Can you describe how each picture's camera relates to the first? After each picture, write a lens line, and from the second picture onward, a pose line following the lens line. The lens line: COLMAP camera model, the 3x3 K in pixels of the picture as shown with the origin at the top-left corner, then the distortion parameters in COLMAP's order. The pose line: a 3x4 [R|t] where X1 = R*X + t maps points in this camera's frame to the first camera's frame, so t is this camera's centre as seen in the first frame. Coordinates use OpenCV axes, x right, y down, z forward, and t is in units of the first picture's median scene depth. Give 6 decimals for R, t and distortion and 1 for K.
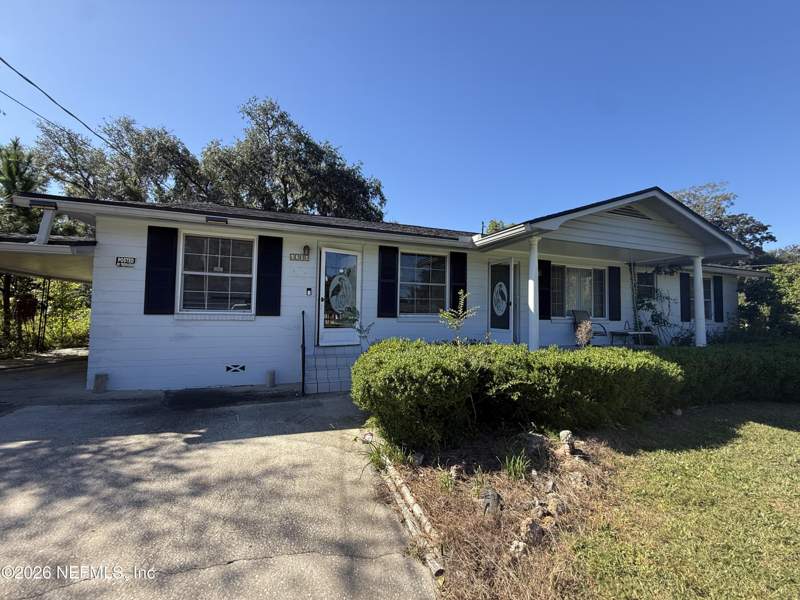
lens RADIAL K [[320.1, 0, 400.4], [0, 320.1, 300.5], [0, 0, 1]] dist [-0.001291, 0.000380]
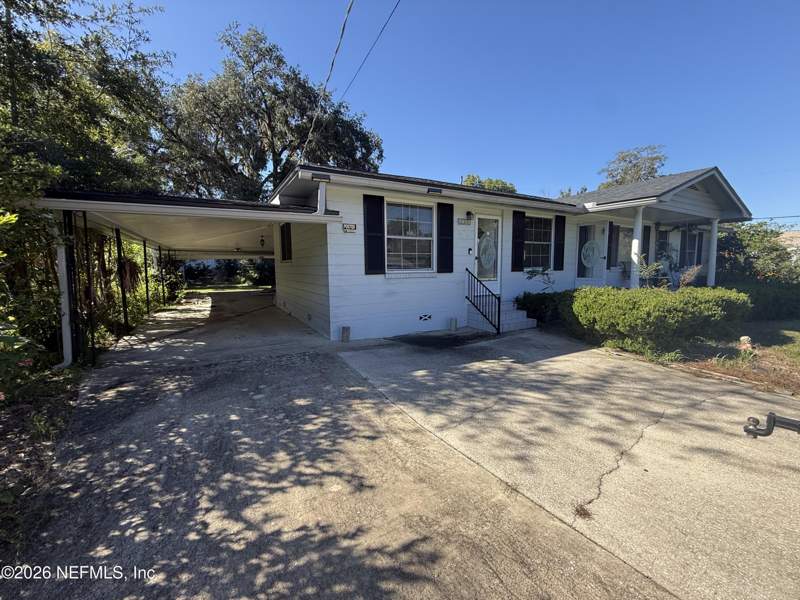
lens RADIAL K [[320.1, 0, 399.1], [0, 320.1, 299.9], [0, 0, 1]] dist [-0.001291, 0.000380]
pose [[0.983079, -0.045250, 0.177506, -0.885004], [0.019418, 0.989292, 0.144651, -0.030633], [-0.182150, -0.138756, 0.973431, -0.149737]]
